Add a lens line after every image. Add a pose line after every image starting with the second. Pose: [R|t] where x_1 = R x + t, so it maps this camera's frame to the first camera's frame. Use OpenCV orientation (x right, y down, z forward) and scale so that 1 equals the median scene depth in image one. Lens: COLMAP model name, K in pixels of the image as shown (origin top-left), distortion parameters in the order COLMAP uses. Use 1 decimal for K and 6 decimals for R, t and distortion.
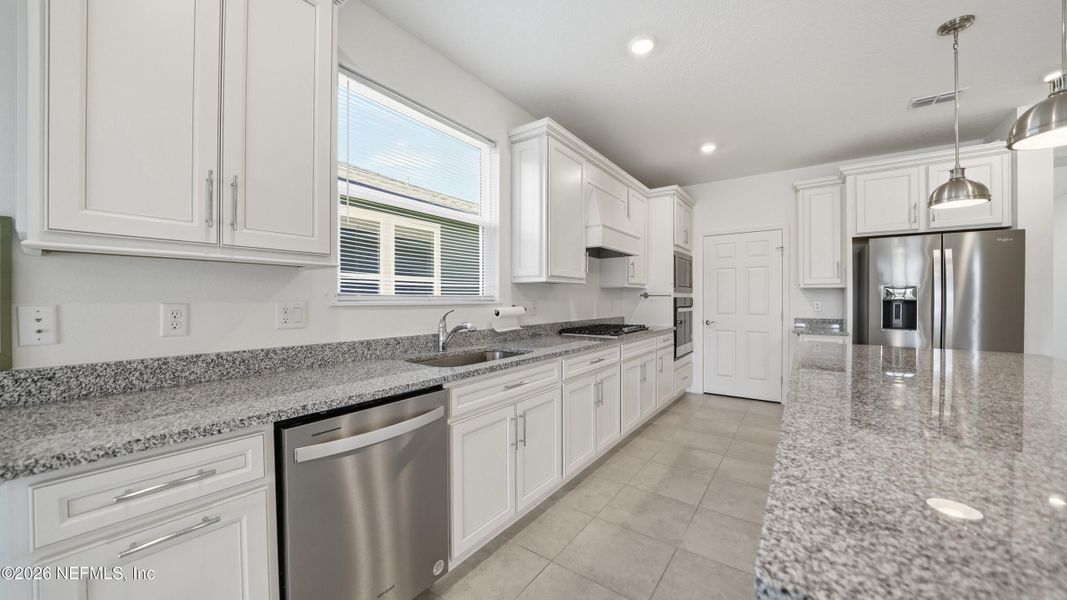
lens RADIAL K [[371.6, 0, 529.9], [0, 371.6, 301.1], [0, 0, 1]] dist [-0.023926, 0.000328]
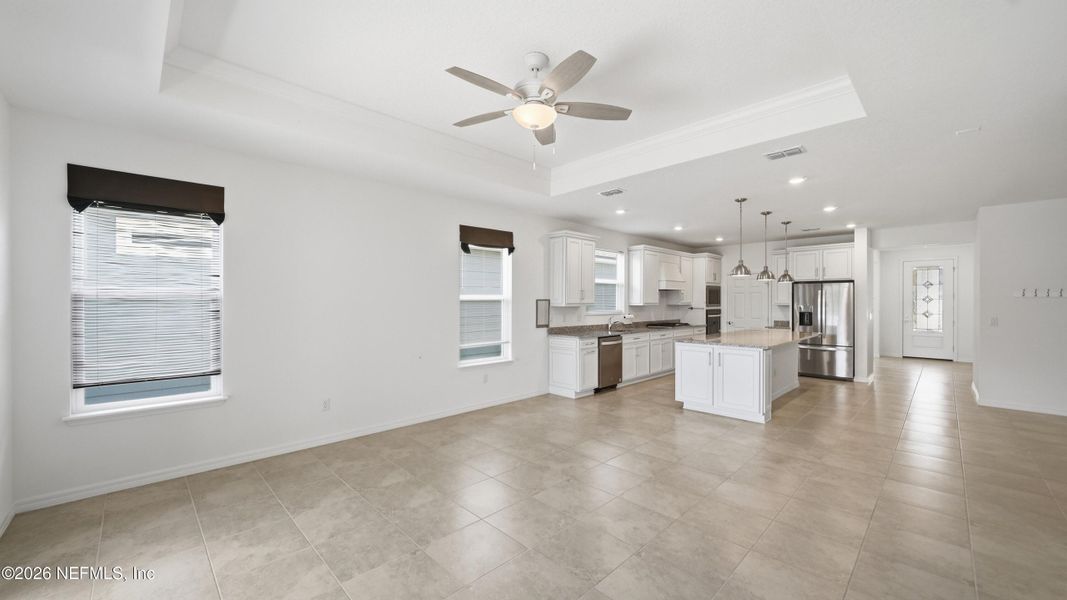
lens RADIAL K [[411.6, 0, 530.9], [0, 411.6, 302.1], [0, 0, 1]] dist [-0.008029, 0.000312]
pose [[0.986751, -0.001384, -0.162239, -0.216314], [0.000944, 0.999996, -0.002784, -0.055096], [0.162242, 0.002594, 0.986748, -1.630644]]
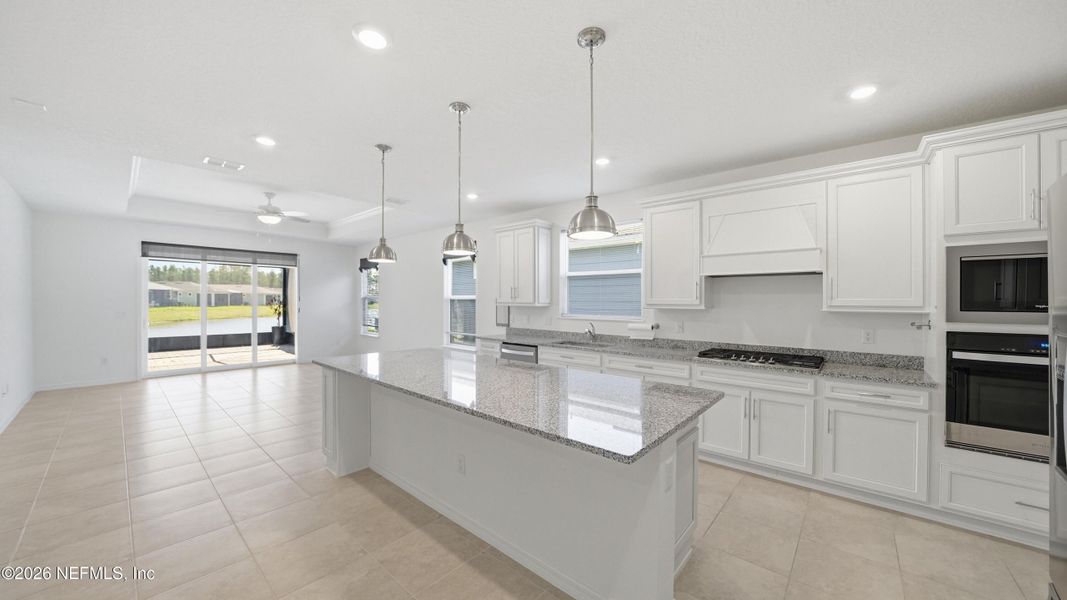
lens RADIAL K [[371.6, 0, 529.9], [0, 371.6, 301.1], [0, 0, 1]] dist [-0.023926, 0.000328]
pose [[-0.082539, -0.002579, -0.996584, 1.251654], [-0.012058, 0.999926, -0.001589, -0.059726], [0.996515, 0.011885, -0.082564, 0.529922]]
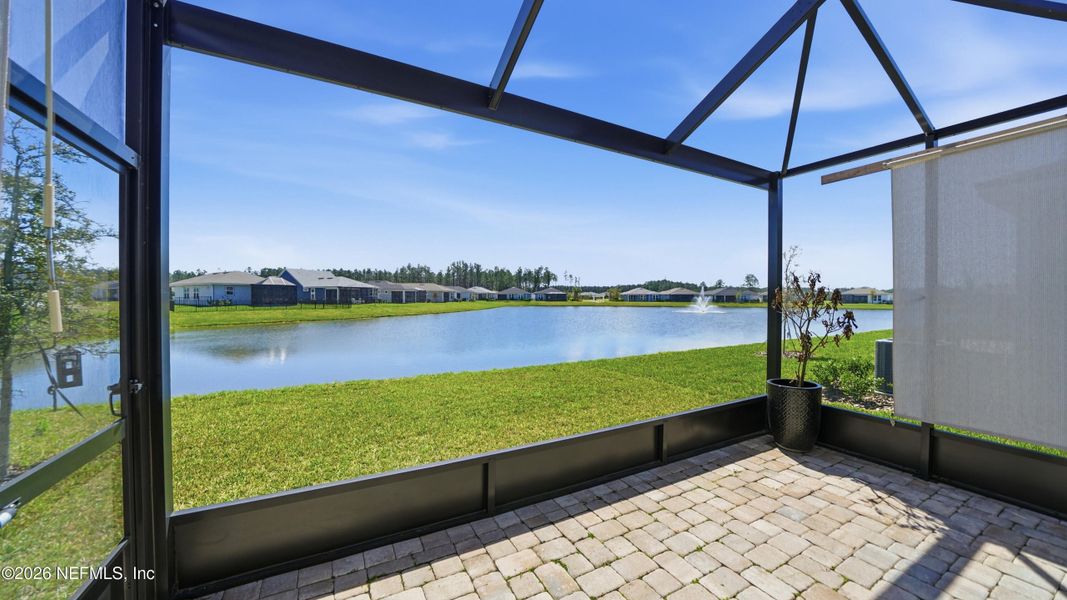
lens RADIAL K [[371.6, 0, 529.9], [0, 371.6, 301.1], [0, 0, 1]] dist [-0.023926, 0.000328]
pose [[-0.433497, 0.005889, -0.901136, -1.042241], [-0.009419, 0.999894, 0.011065, -0.016663], [0.901106, 0.013284, -0.433396, -2.627126]]
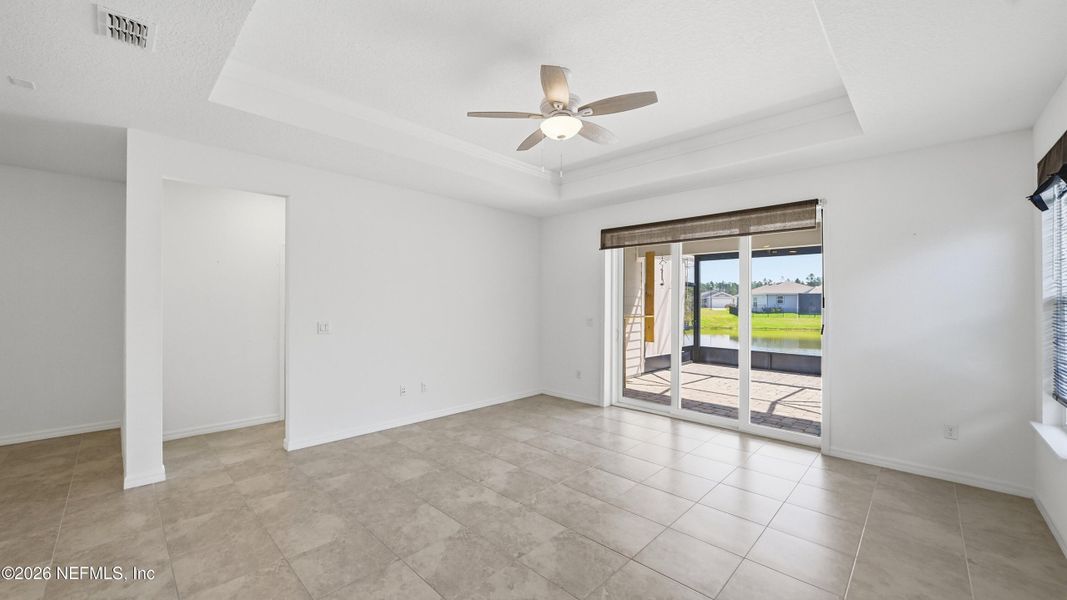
lens RADIAL K [[411.6, 0, 530.9], [0, 411.6, 302.1], [0, 0, 1]] dist [-0.008029, 0.000312]
pose [[-0.990695, -0.010165, 0.135724, -0.397818], [-0.009385, 0.999936, 0.006382, -0.061200], [-0.135780, 0.005049, -0.990726, 0.063492]]
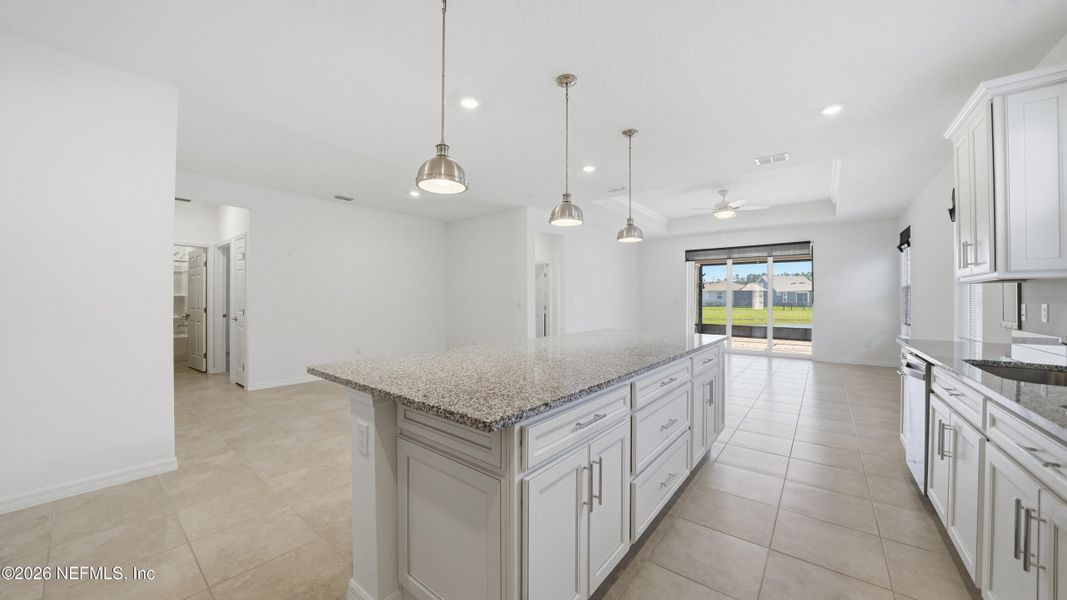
lens RADIAL K [[377.4, 0, 534.0], [0, 377.4, 302.1], [0, 0, 1]] dist [-0.026340, 0.003157]
pose [[-0.999549, -0.005075, 0.029592, 0.555058], [-0.004709, 0.999912, 0.012400, -0.005956], [-0.029653, 0.012255, -0.999485, 1.095001]]
